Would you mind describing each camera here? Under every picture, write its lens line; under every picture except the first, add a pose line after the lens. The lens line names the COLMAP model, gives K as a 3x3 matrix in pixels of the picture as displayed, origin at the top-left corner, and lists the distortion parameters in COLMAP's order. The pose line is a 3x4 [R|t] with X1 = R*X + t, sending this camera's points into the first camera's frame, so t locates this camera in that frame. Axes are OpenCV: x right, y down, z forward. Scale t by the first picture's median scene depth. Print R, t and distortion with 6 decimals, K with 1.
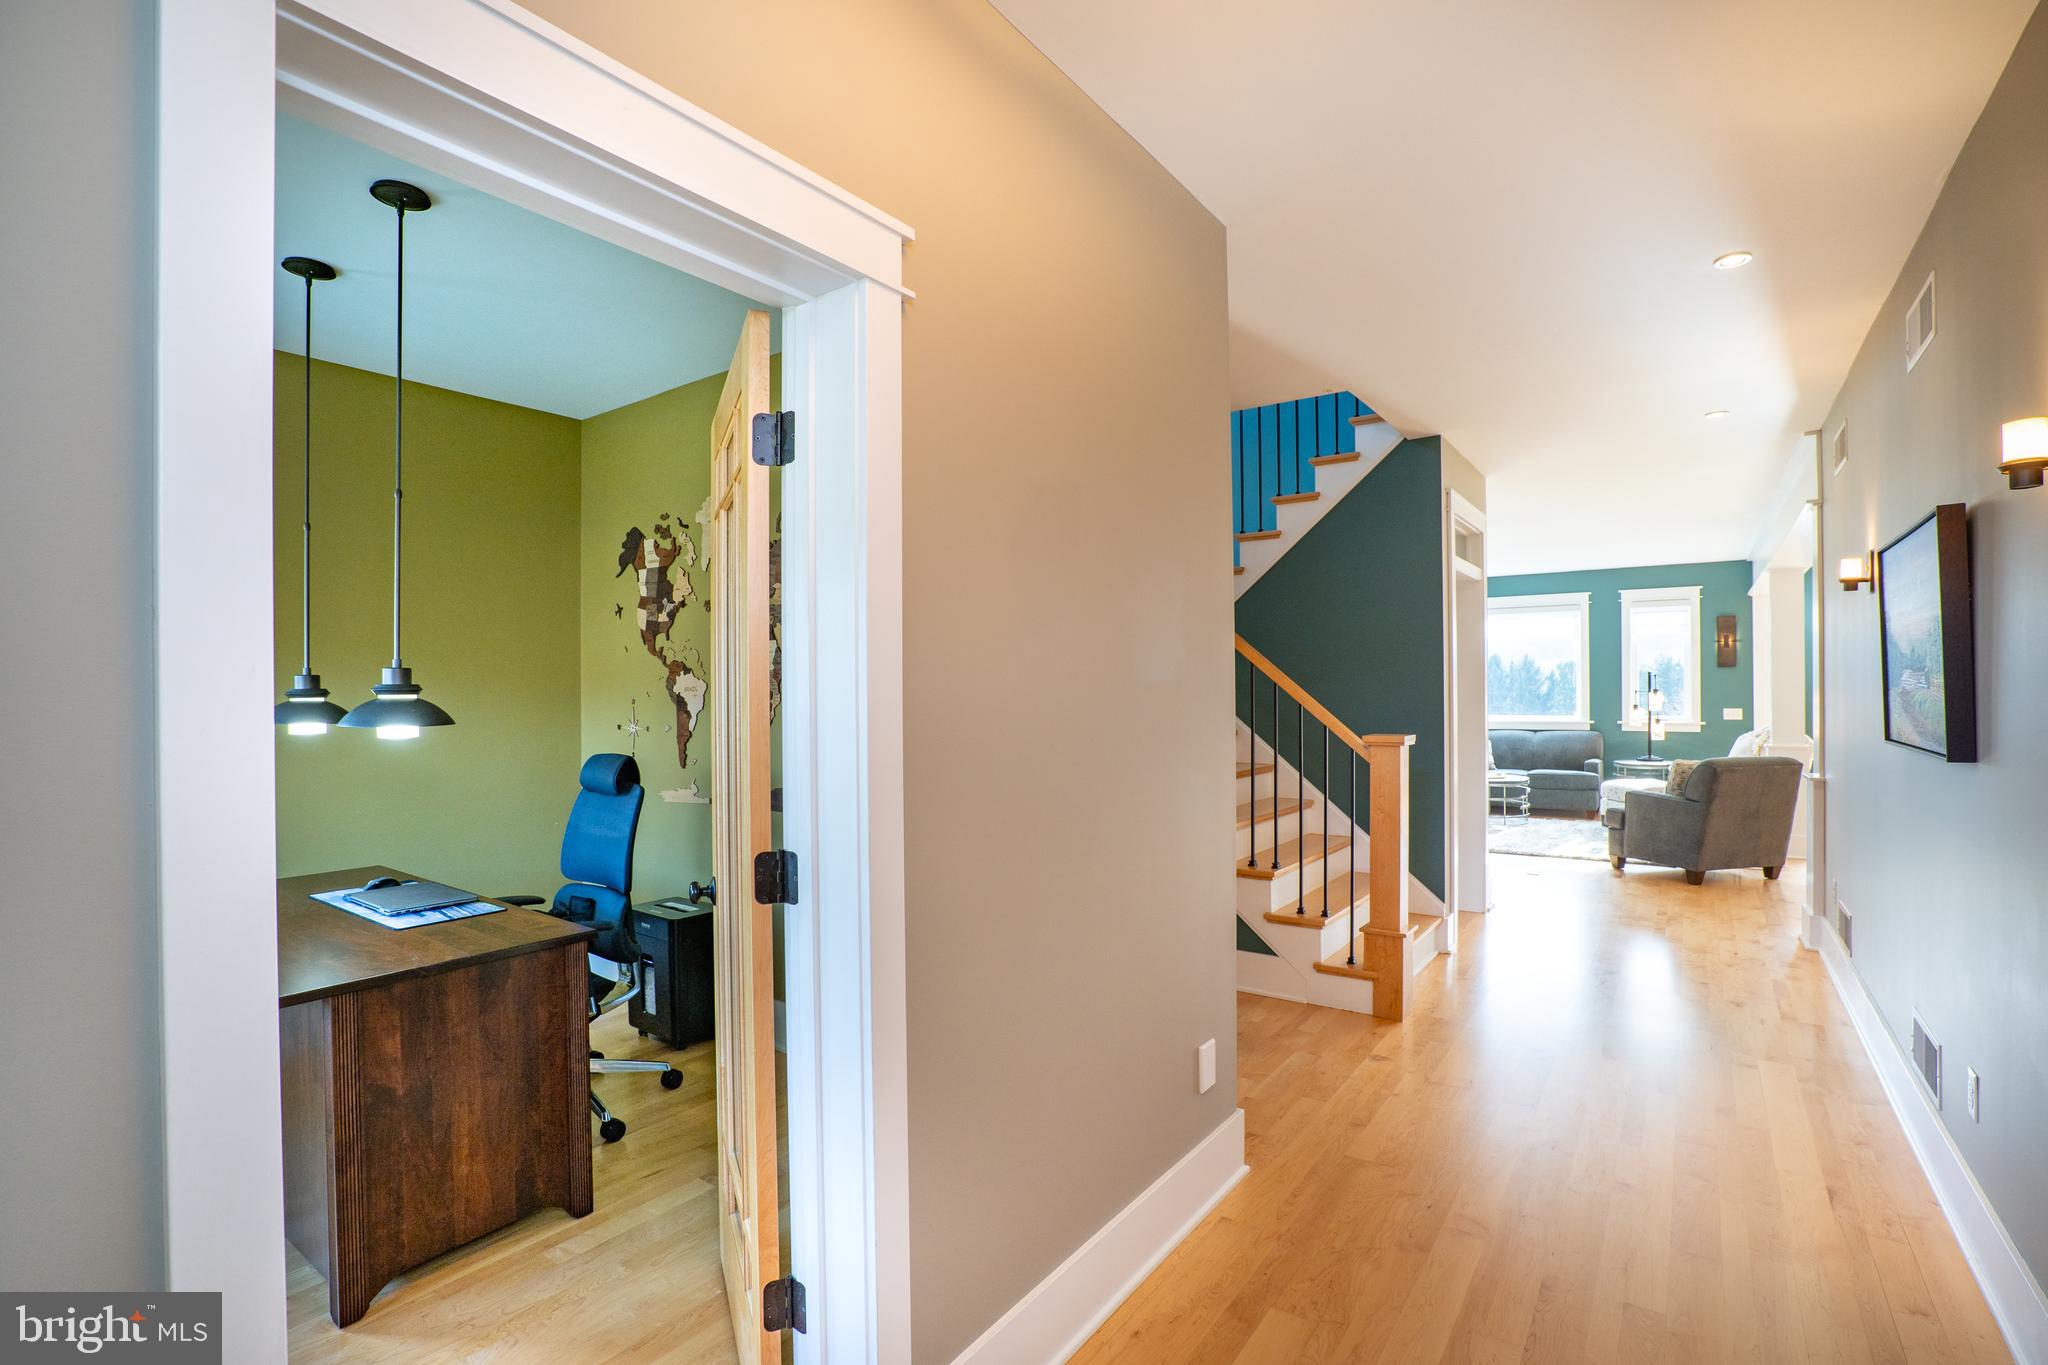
lens RADIAL K [[937.5, 0, 1031.7], [0, 937.5, 688.9], [0, 0, 1]] dist [-0.062165, 0.023649]
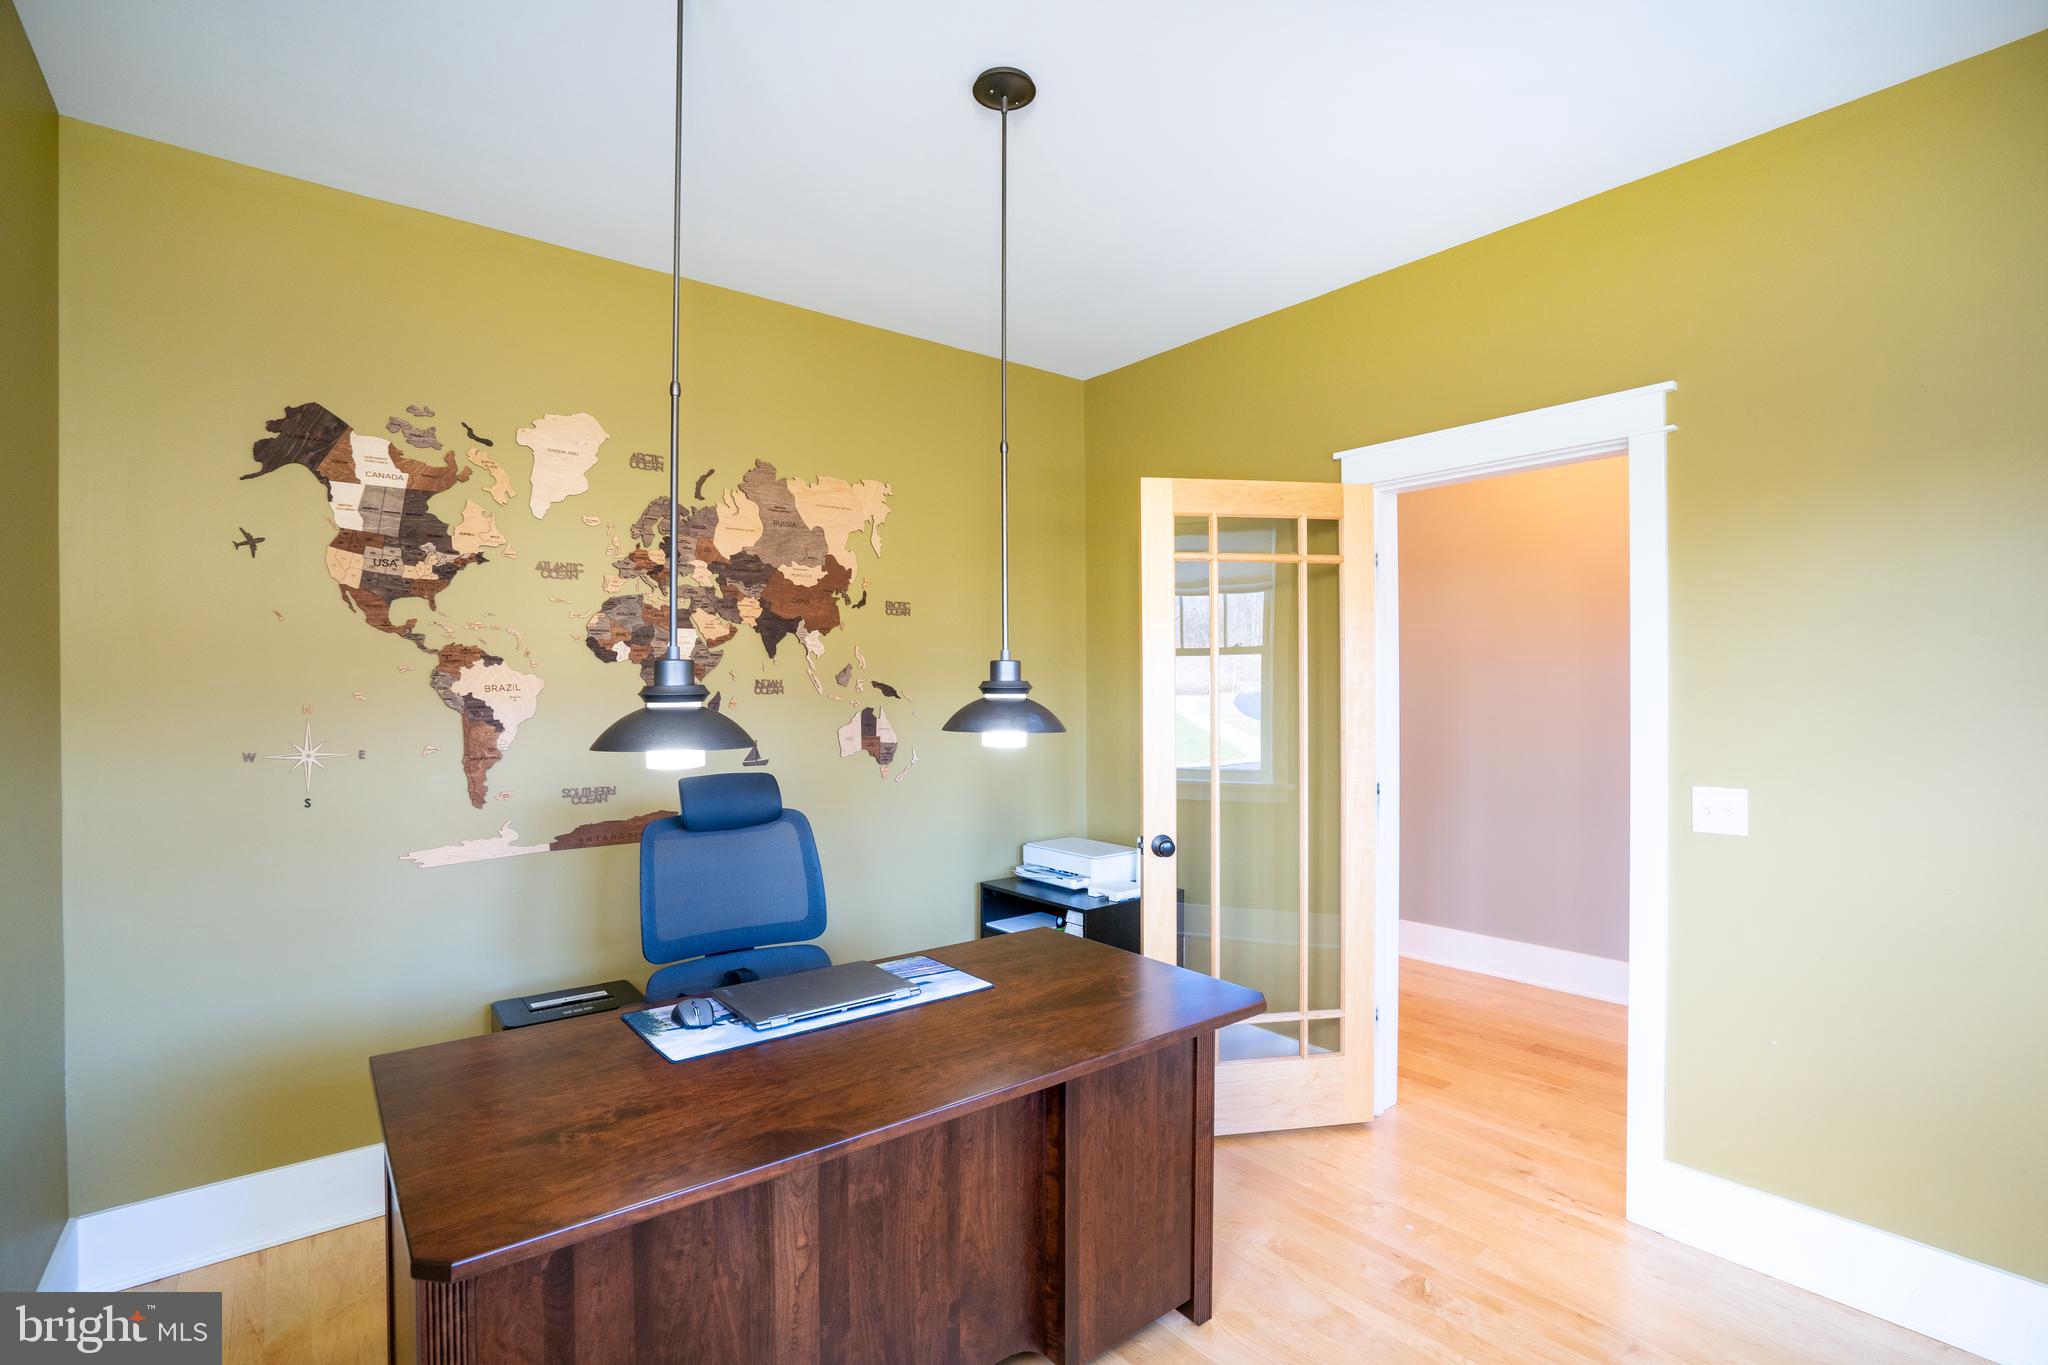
lens RADIAL K [[937.5, 0, 1031.7], [0, 937.5, 688.9], [0, 0, 1]] dist [-0.062165, 0.023649]
pose [[0.246321, 0.002407, 0.969185, -0.893065], [-0.001310, 0.999997, -0.002151, 0.001749], [-0.969187, -0.000740, 0.246324, 0.452907]]
